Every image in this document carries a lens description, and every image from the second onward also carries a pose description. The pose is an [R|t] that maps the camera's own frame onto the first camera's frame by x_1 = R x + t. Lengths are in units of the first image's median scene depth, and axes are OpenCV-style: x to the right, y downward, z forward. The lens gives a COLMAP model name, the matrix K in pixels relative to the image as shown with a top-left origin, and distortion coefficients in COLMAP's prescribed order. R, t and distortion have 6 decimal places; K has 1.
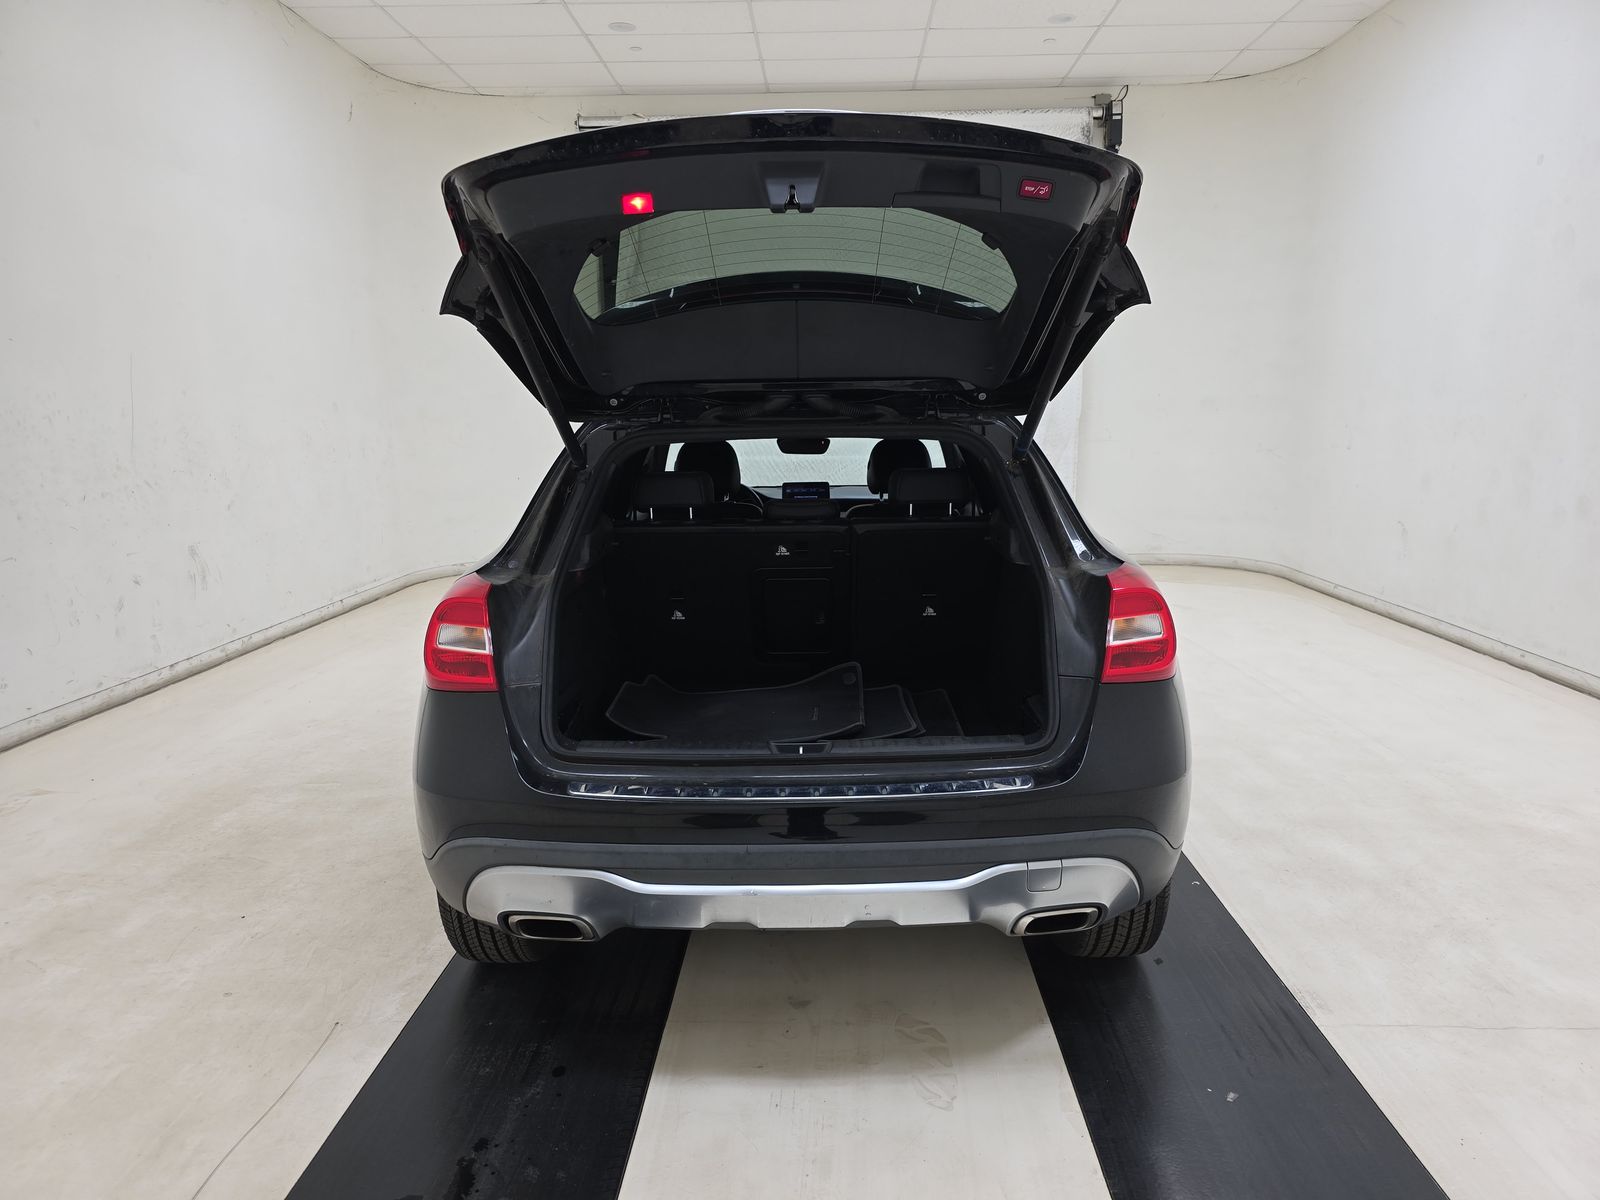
lens RADIAL K [[1070.0, 0, 807.6], [0, 1070.0, 597.0], [0, 0, 1]] dist [0.046459, -0.047012]
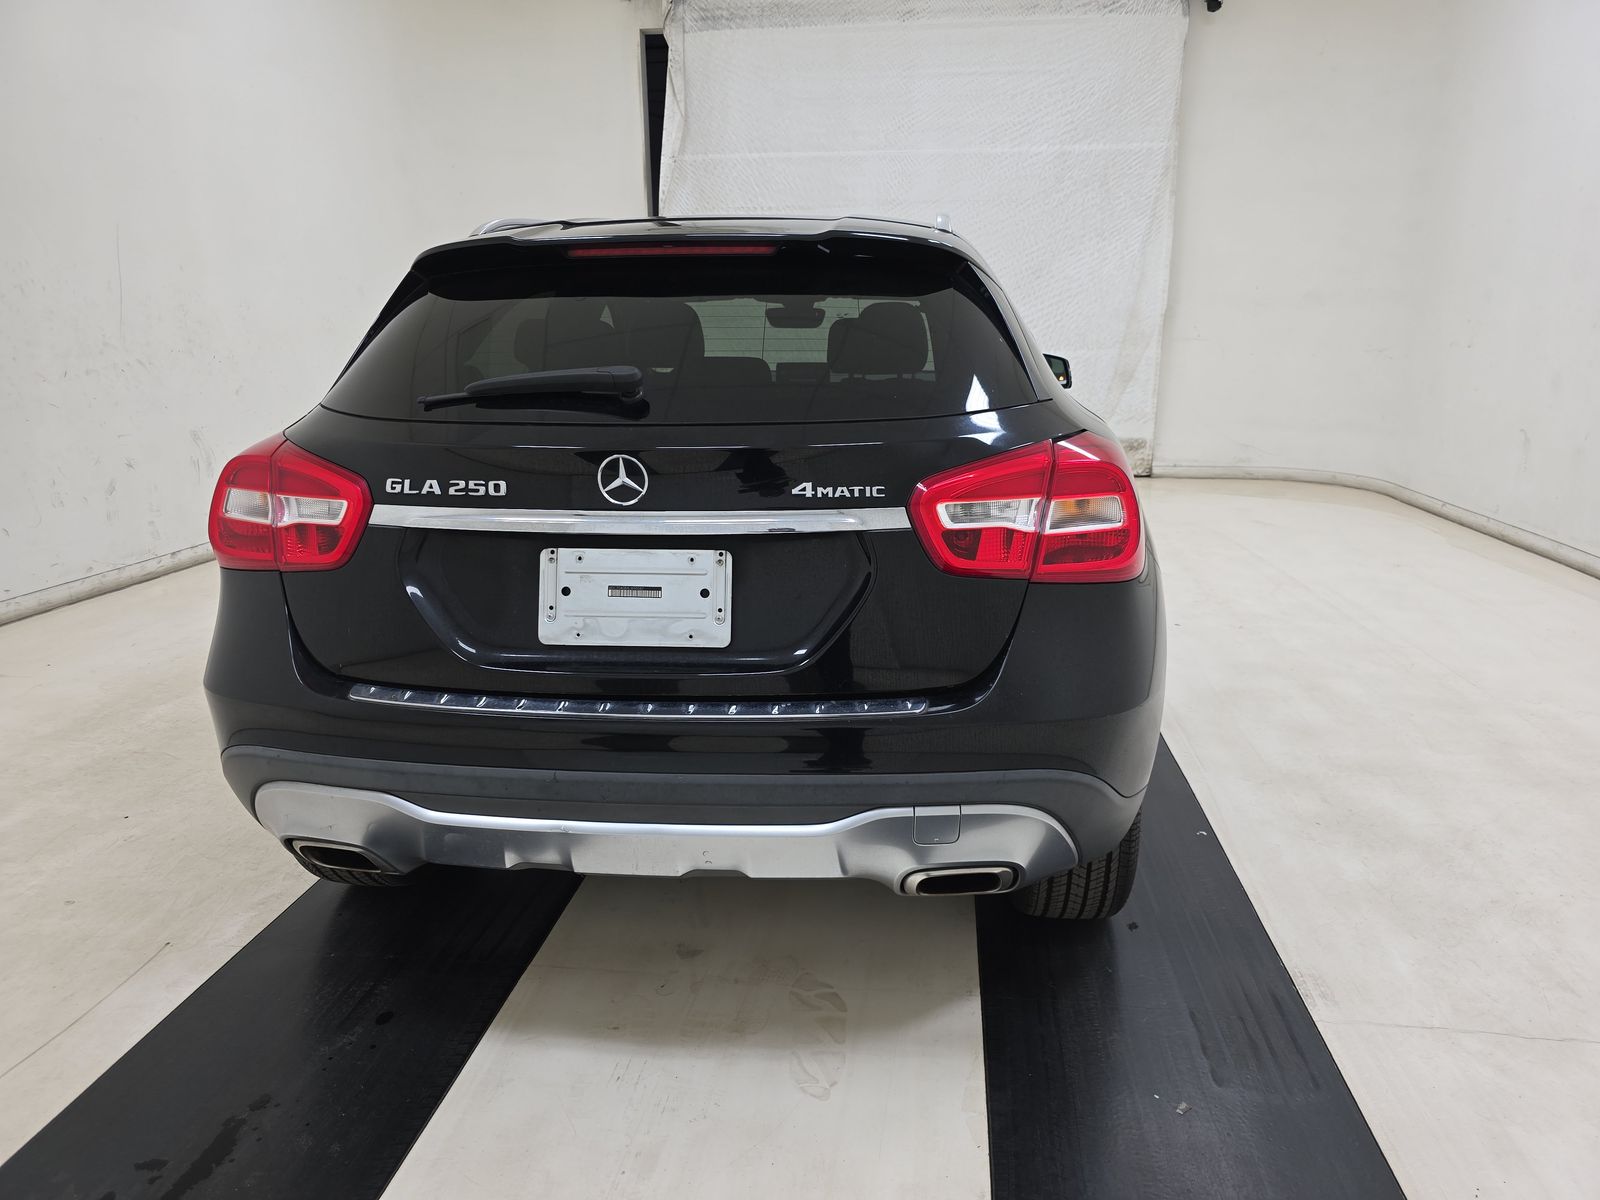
lens RADIAL K [[1070.0, 0, 807.6], [0, 1070.0, 597.0], [0, 0, 1]] dist [0.046459, -0.047012]
pose [[0.995403, 0.031072, -0.090595, 0.161394], [-0.024037, 0.996684, 0.077743, 0.030627], [0.092711, -0.075208, 0.992849, 0.194901]]
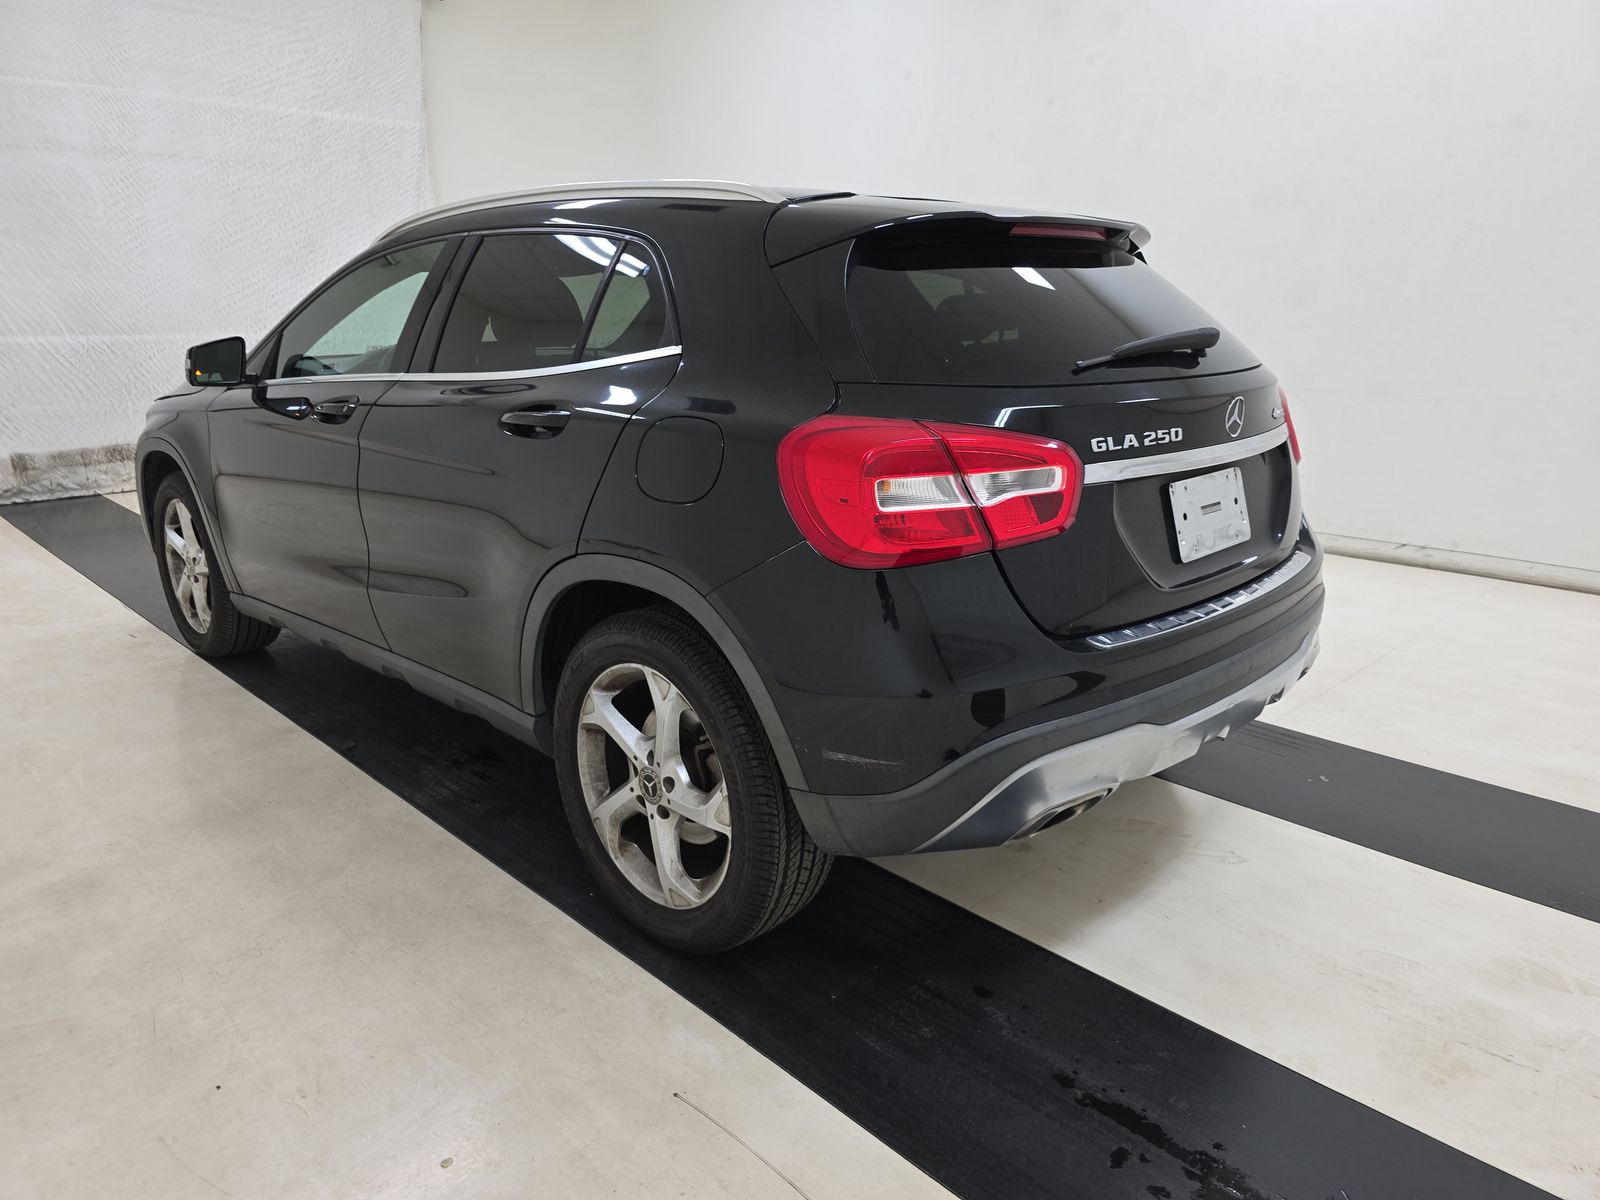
lens RADIAL K [[1070.0, 0, 807.6], [0, 1070.0, 597.0], [0, 0, 1]] dist [0.046459, -0.047012]
pose [[0.699106, -0.177253, 0.692700, -0.815430], [0.116349, 0.984075, 0.134387, 0.000582], [-0.705489, -0.013356, 0.708595, 0.470236]]
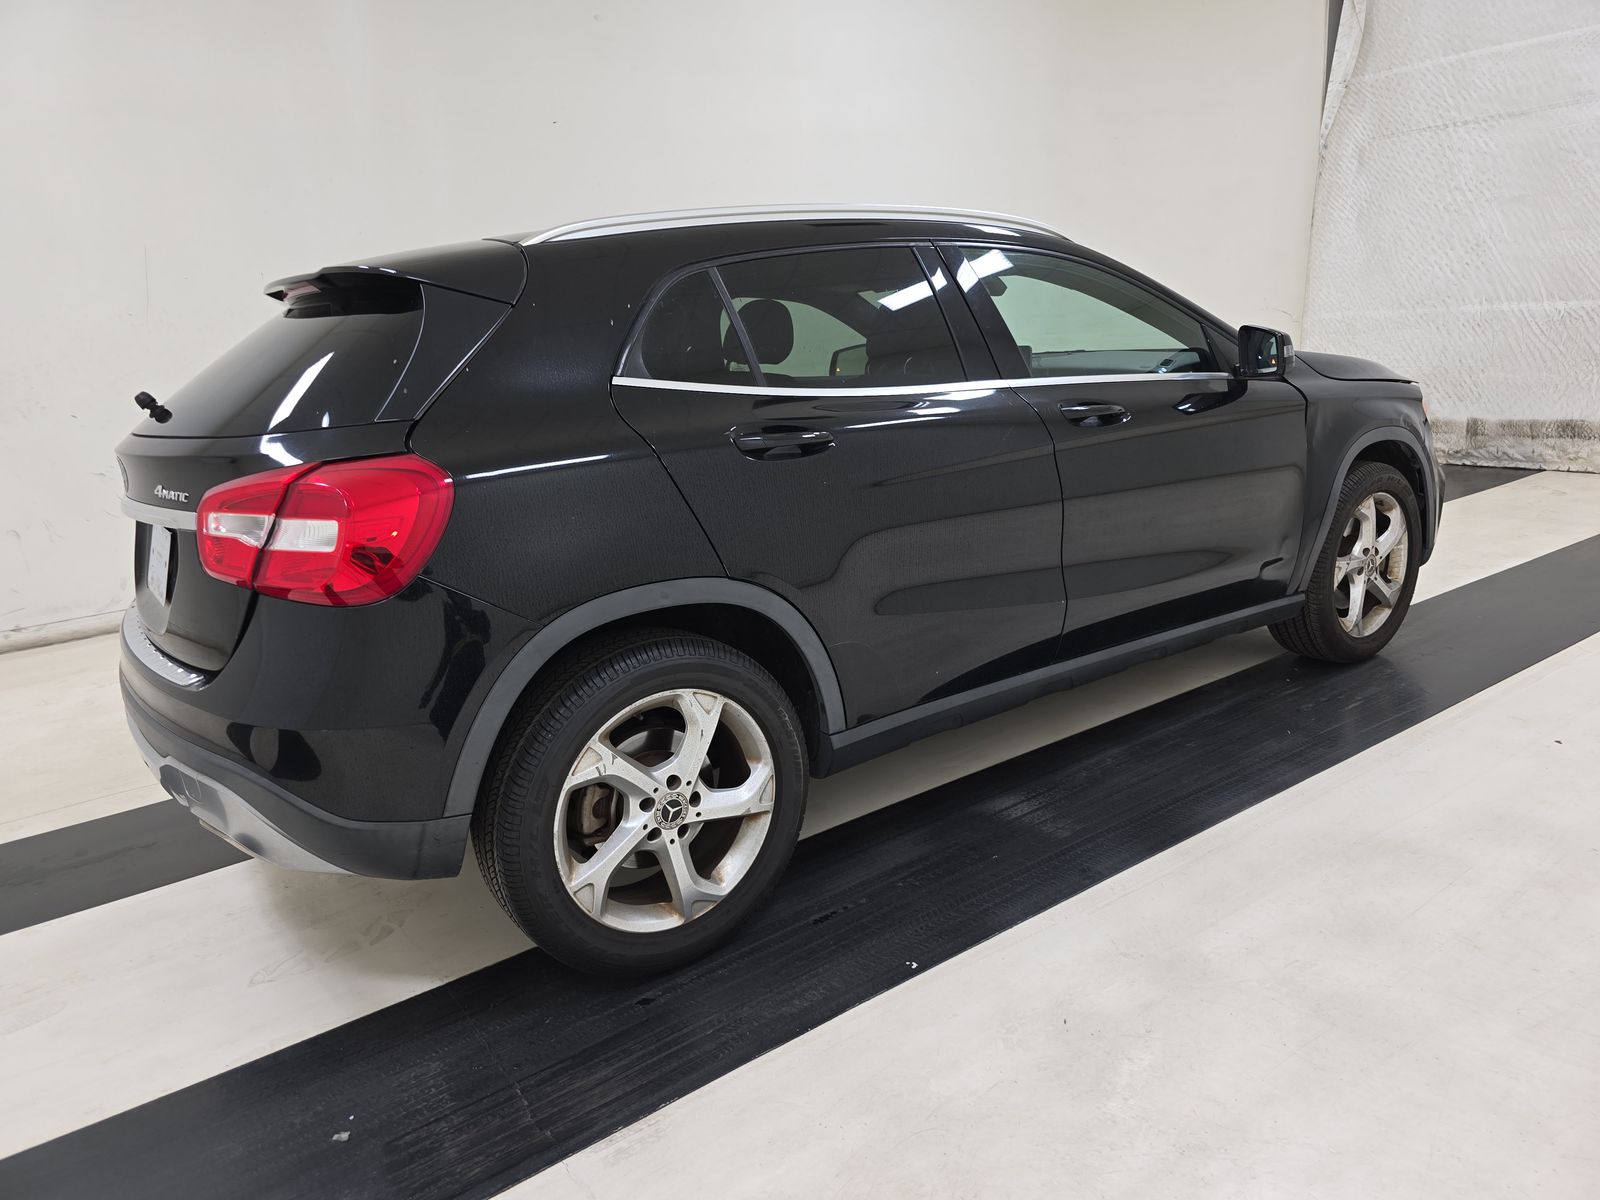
lens RADIAL K [[1070.0, 0, 807.6], [0, 1070.0, 597.0], [0, 0, 1]] dist [0.046459, -0.047012]
pose [[0.596840, 0.171593, -0.783797, 1.016800], [-0.077736, 0.984635, 0.156368, -0.067575], [0.798586, -0.032397, 0.601008, 0.716882]]
